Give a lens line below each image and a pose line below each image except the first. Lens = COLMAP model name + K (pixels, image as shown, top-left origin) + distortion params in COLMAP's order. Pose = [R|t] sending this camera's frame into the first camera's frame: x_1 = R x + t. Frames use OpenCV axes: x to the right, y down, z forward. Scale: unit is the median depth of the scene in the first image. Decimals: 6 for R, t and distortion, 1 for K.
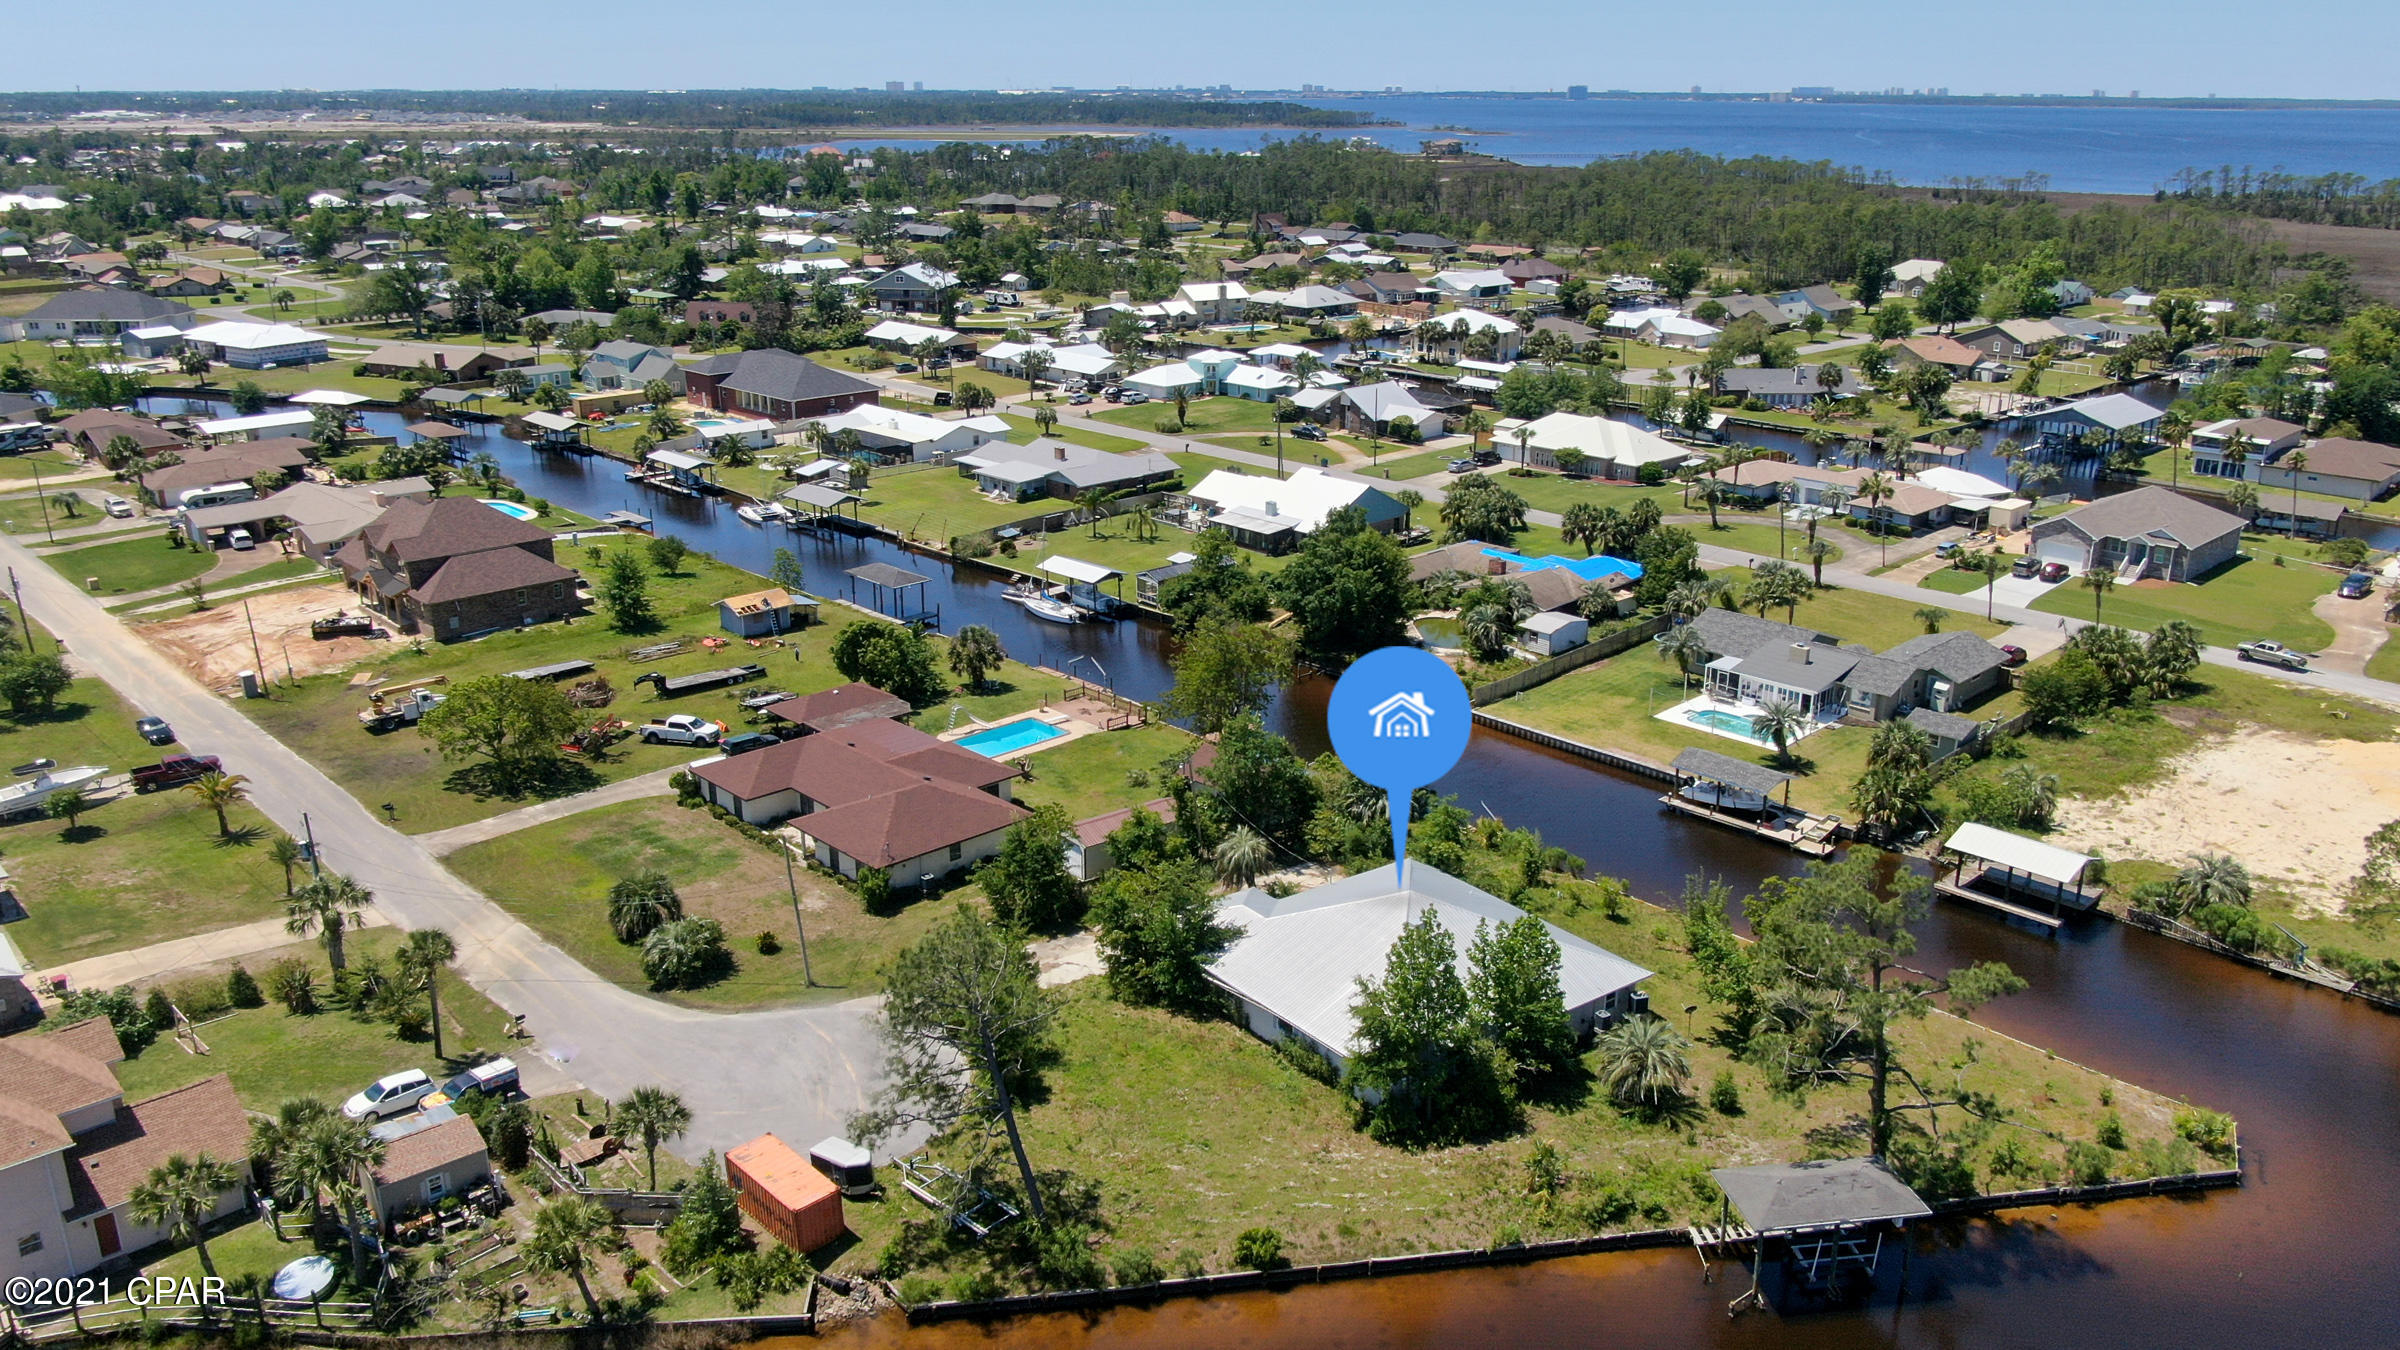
lens RADIAL K [[1802.6, 0, 1200.0], [0, 1802.6, 675.0], [0, 0, 1]] dist [-0.029759, 0.031649]
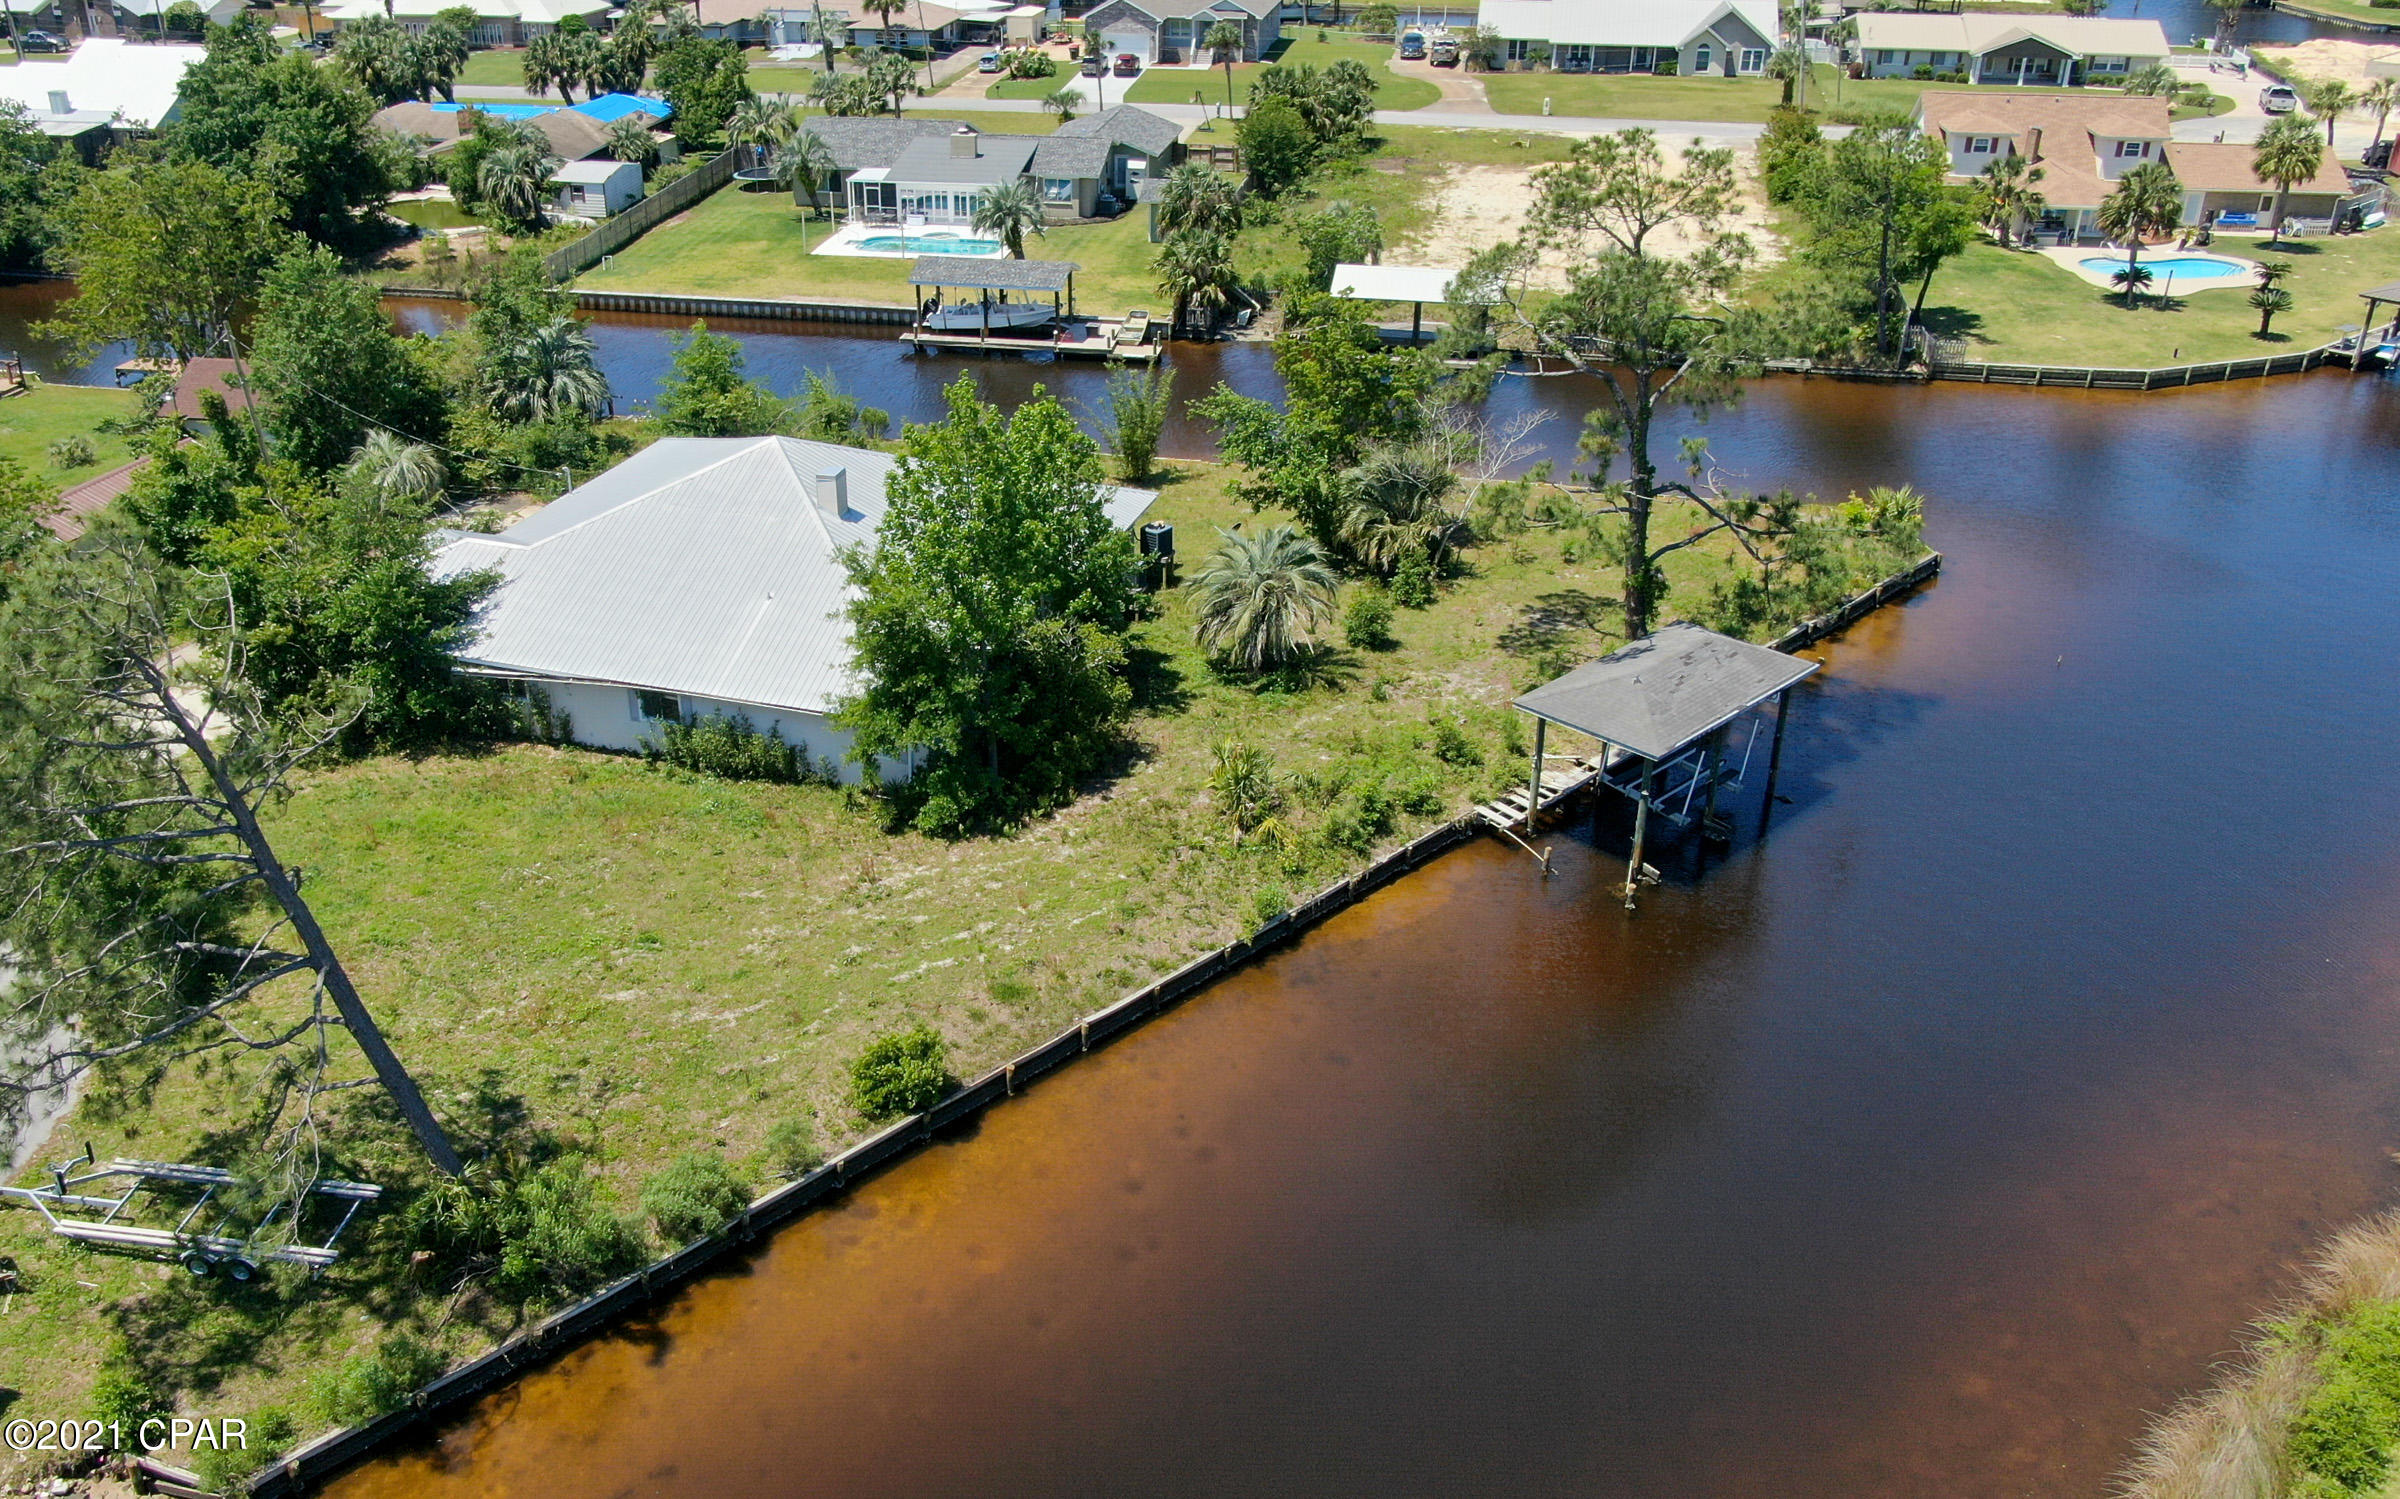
lens RADIAL K [[2002.8, 0, 1068.3], [0, 2002.8, 742.2], [0, 0, 1]] dist [-0.019798, 0.005504]
pose [[0.830495, -0.258140, 0.493601, -0.138465], [0.182119, 0.963269, 0.197345, 0.101822], [-0.526414, -0.074000, 0.847002, 0.401739]]
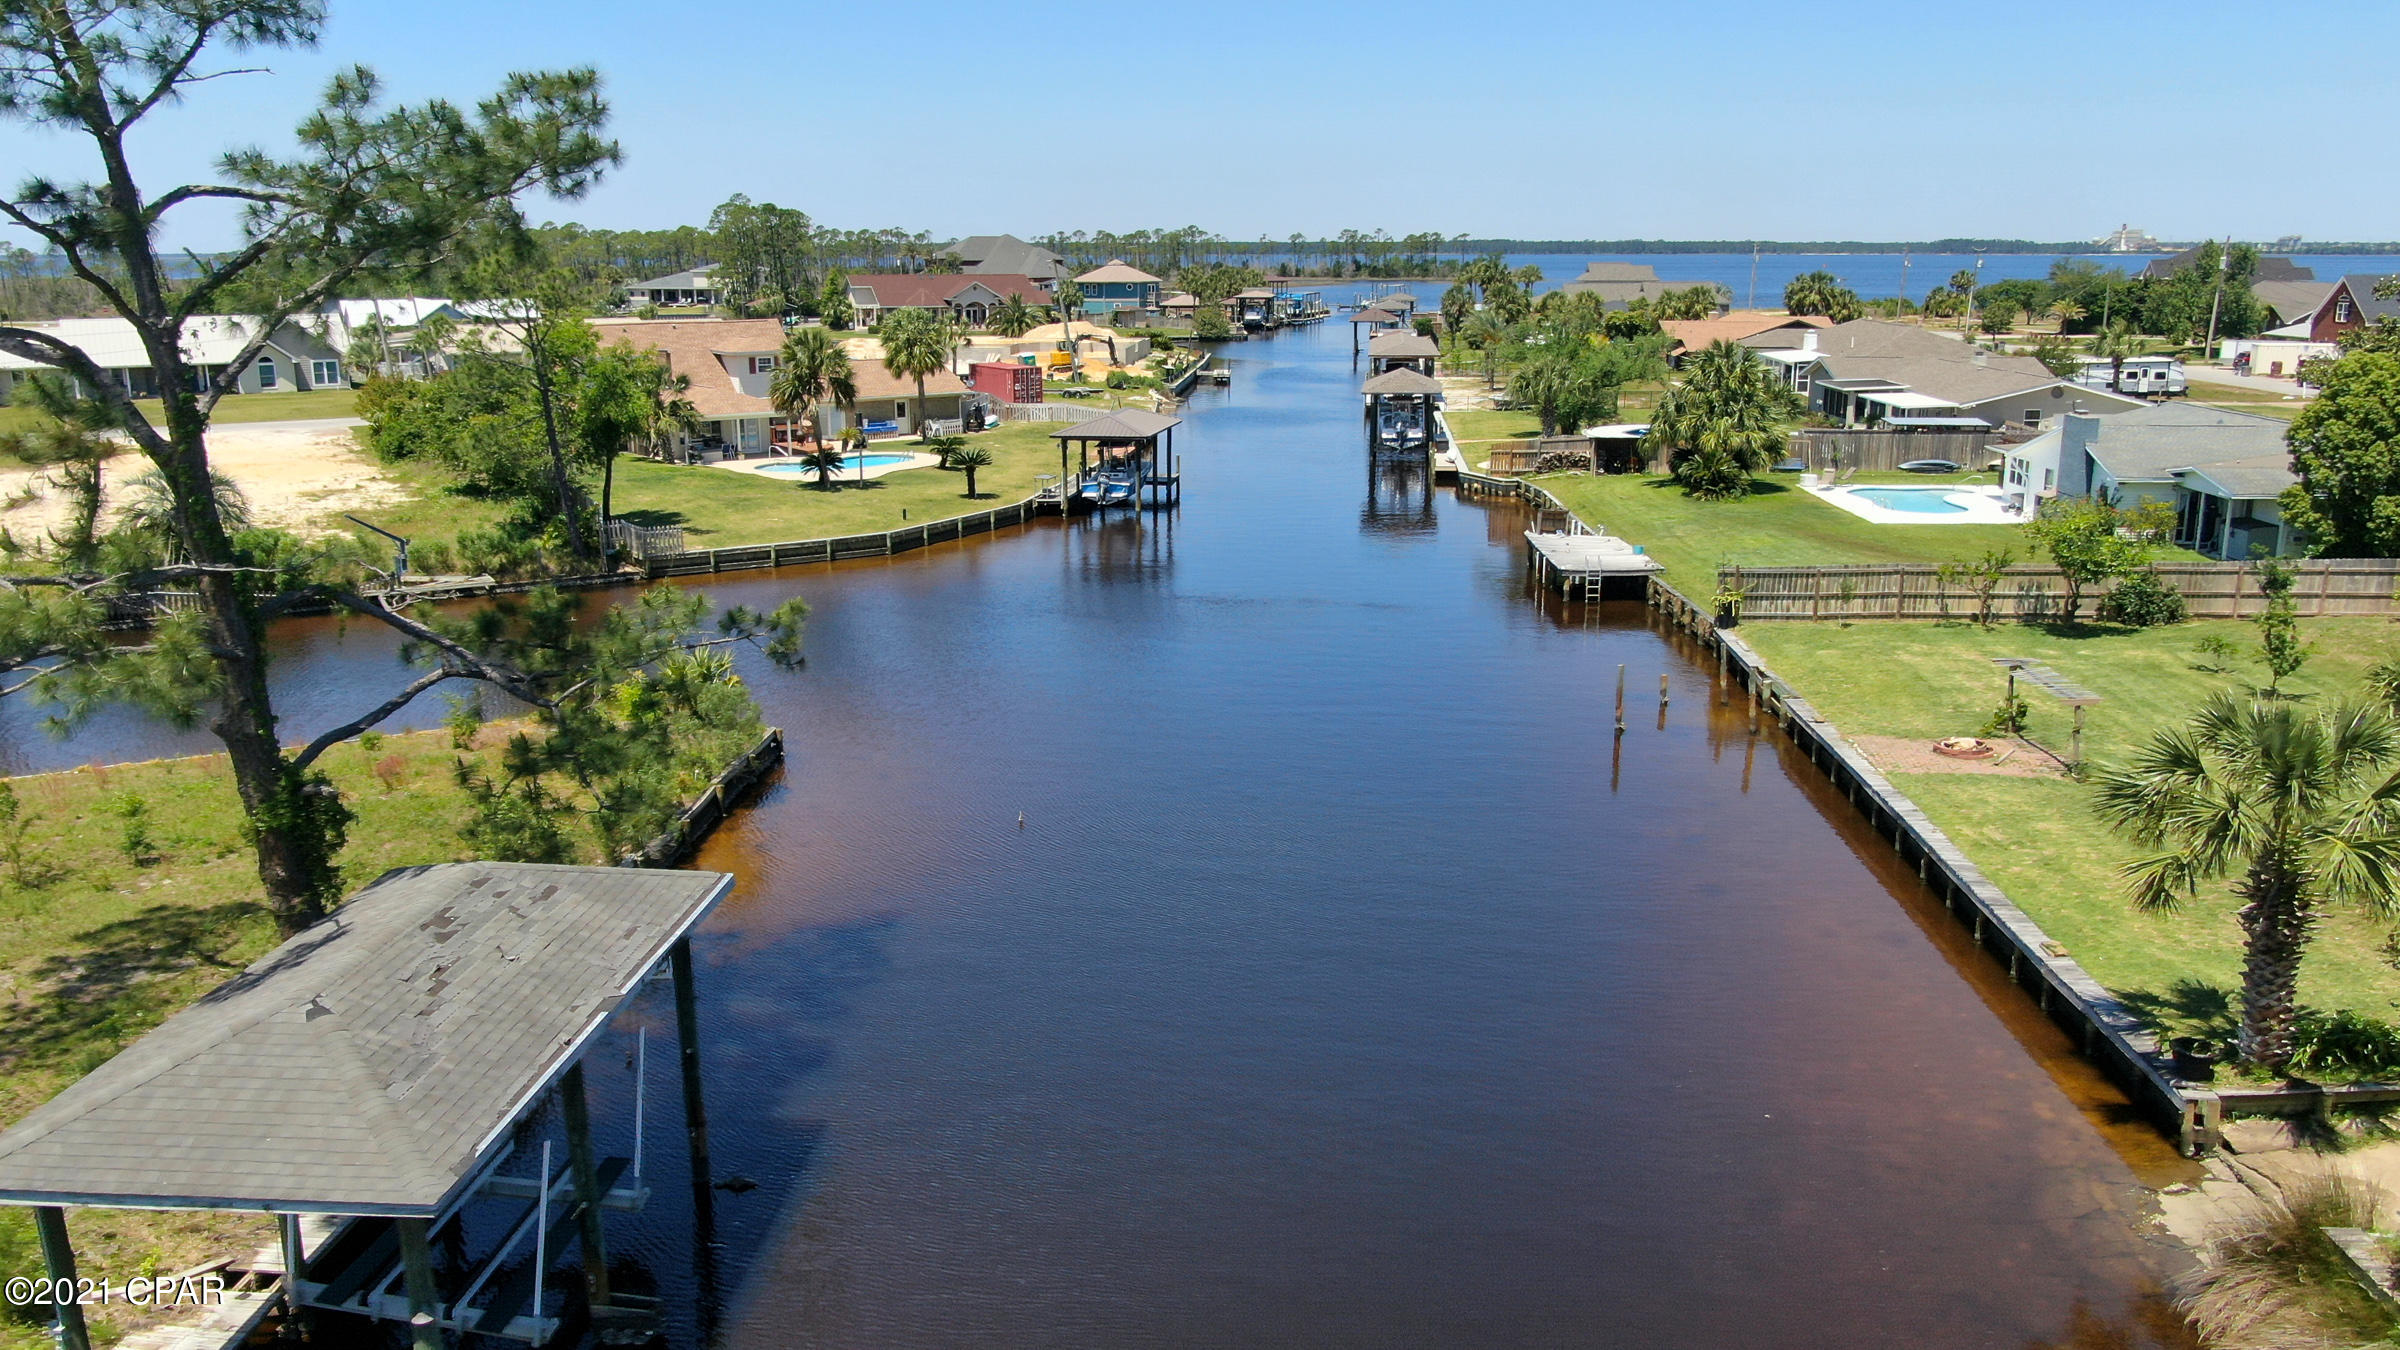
lens RADIAL K [[1802.6, 0, 1200.0], [0, 1802.6, 675.0], [0, 0, 1]] dist [-0.029759, 0.031649]
pose [[0.213151, -0.232063, 0.949059, 0.115492], [0.309270, 0.937457, 0.159767, 0.186629], [-0.926779, 0.259461, 0.271591, 0.639476]]
